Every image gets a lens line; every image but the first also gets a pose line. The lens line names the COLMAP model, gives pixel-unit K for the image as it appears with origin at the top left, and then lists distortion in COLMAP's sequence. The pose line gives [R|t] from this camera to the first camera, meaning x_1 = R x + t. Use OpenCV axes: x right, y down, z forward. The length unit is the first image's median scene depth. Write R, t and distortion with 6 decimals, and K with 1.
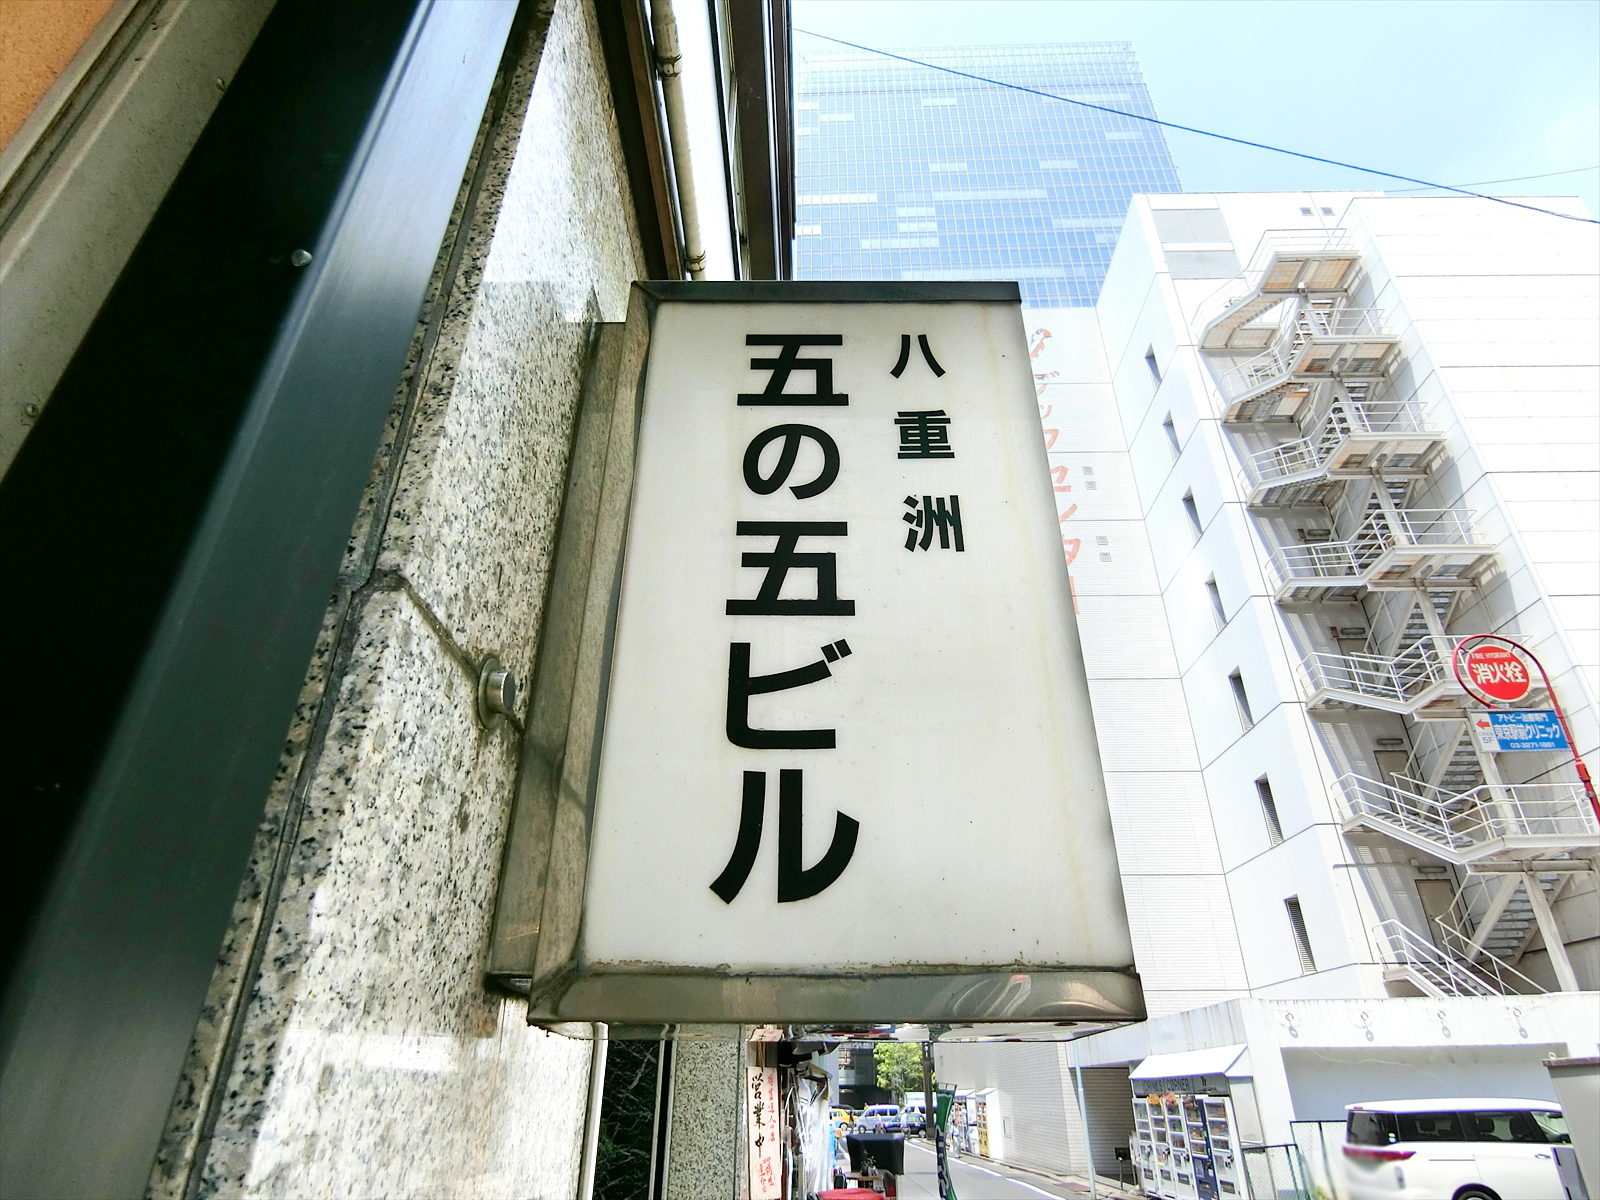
lens RADIAL K [[888.6, 0, 800.0], [0, 888.6, 600.0], [0, 0, 1]] dist [-0.023772, -0.003565]
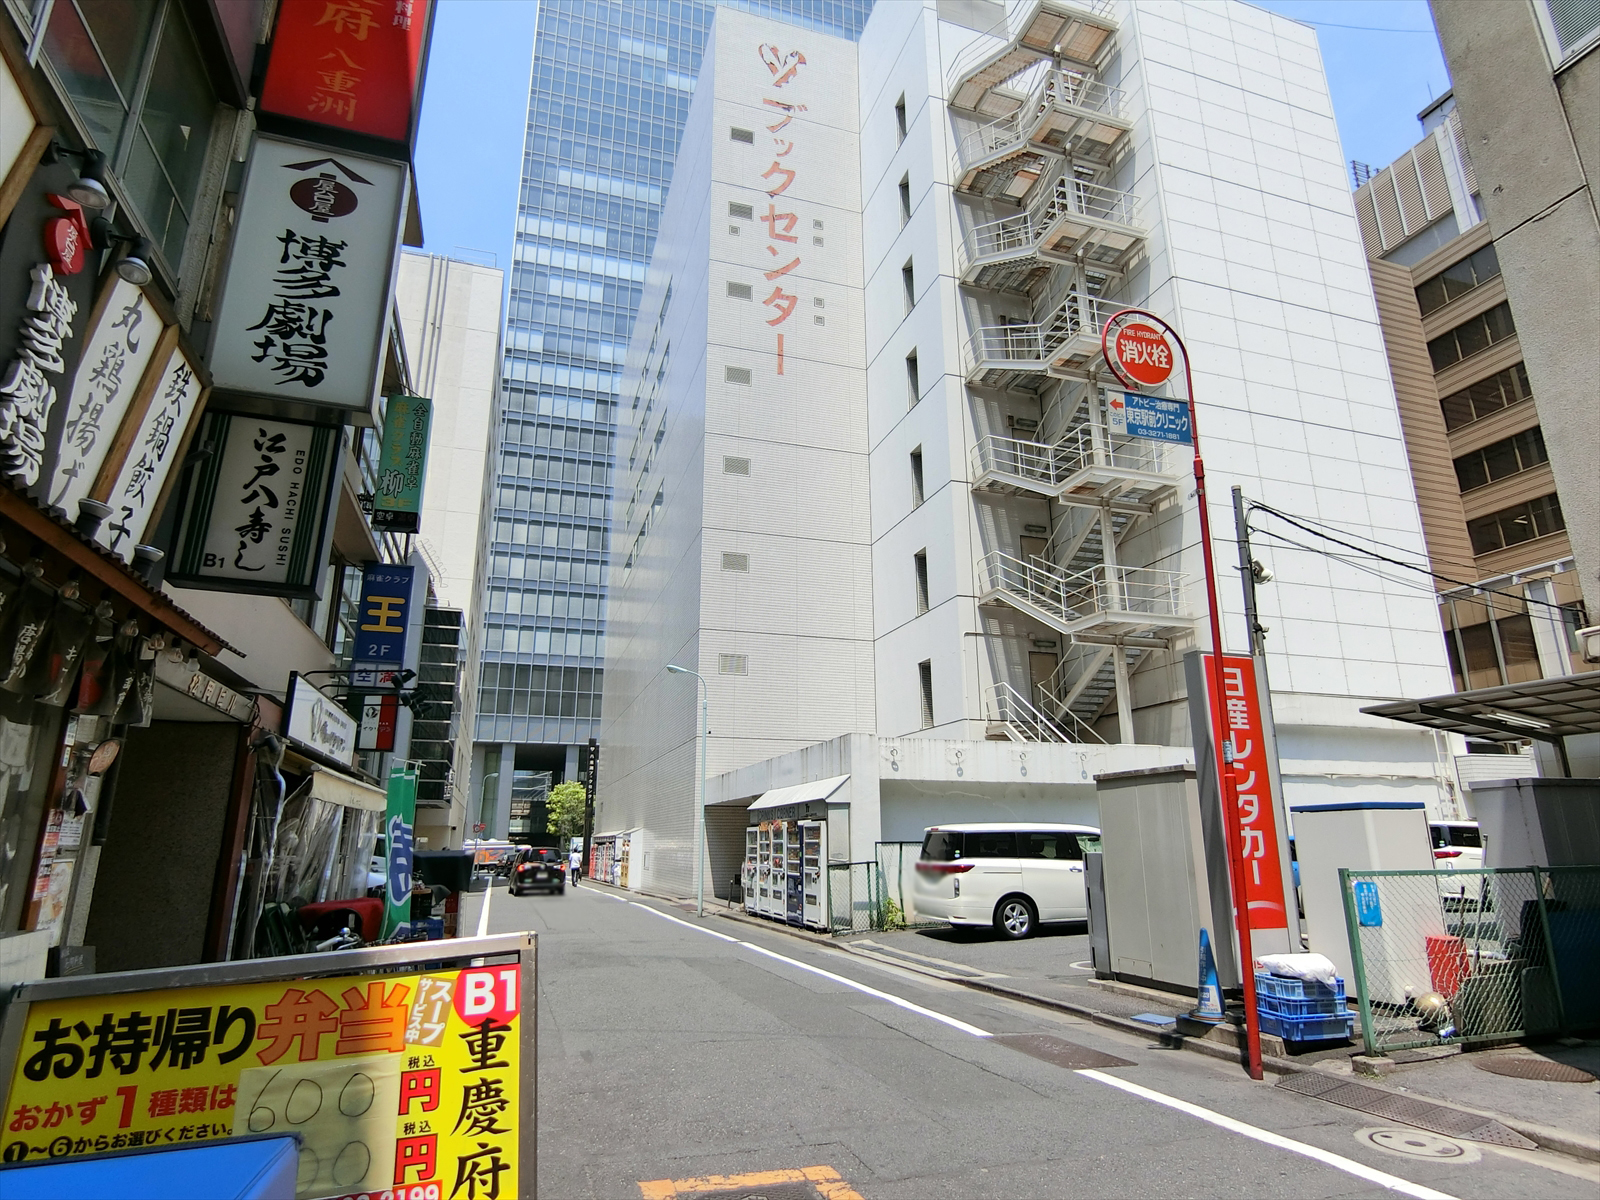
lens RADIAL K [[900.6, 0, 800.0], [0, 900.6, 600.0], [0, 0, 1]] dist [-0.018345, -0.001109]
pose [[0.942517, 0.079131, 0.324652, 0.063276], [-0.157055, 0.962461, 0.221365, 0.056951], [-0.294949, -0.259628, 0.919564, 0.065912]]
